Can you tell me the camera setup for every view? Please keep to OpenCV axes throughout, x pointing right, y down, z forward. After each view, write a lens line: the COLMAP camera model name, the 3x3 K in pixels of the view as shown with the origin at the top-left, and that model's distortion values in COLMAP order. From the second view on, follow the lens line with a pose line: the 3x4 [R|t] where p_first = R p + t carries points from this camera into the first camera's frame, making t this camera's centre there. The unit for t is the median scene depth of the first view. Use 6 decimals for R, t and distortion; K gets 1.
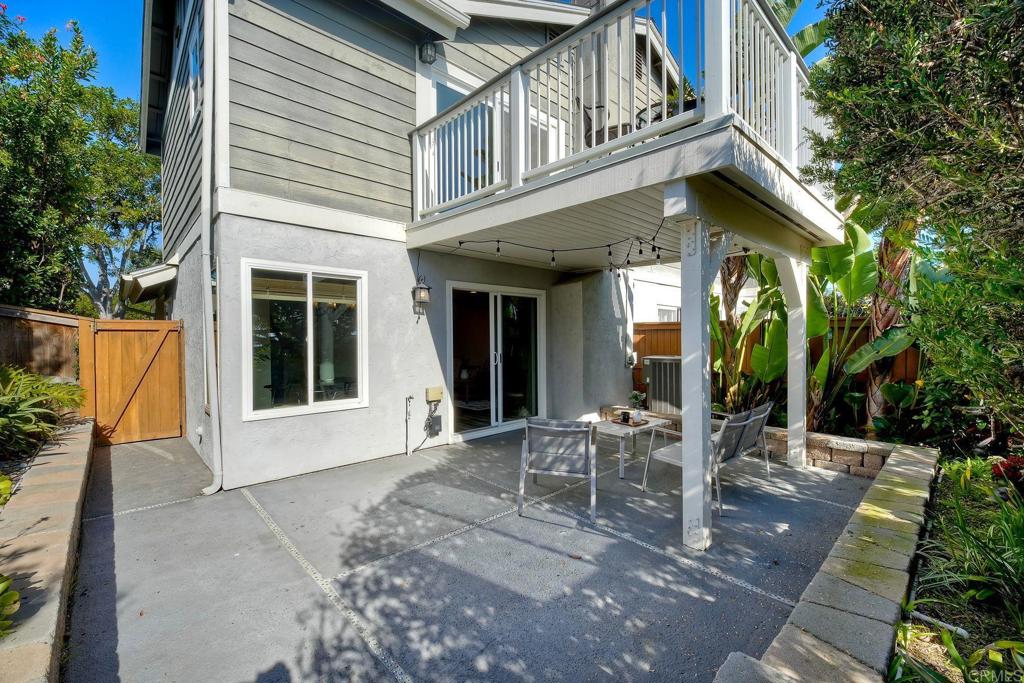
lens RADIAL K [[435.0, 0, 511.6], [0, 435.0, 342.2], [0, 0, 1]] dist [-0.012961, 0.001415]
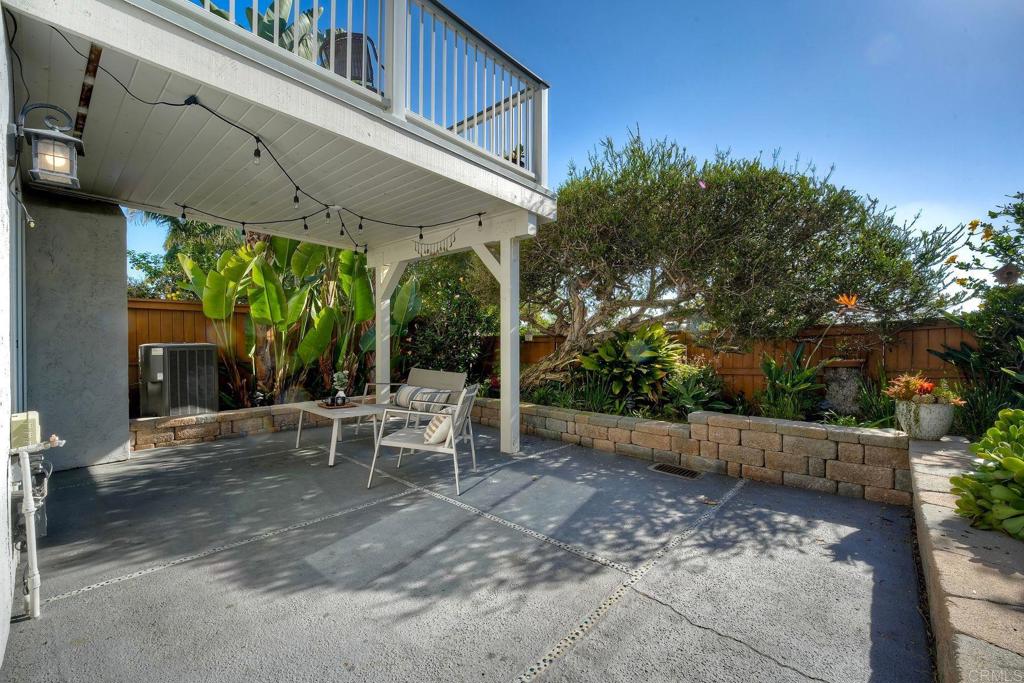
lens RADIAL K [[435.0, 0, 510.4], [0, 435.0, 338.5], [0, 0, 1]] dist [-0.012961, 0.001415]
pose [[-0.097598, 0.001129, 0.995225, -1.113823], [0.013433, 0.999910, 0.000183, 0.073684], [-0.995135, 0.013387, -0.097604, 1.176228]]
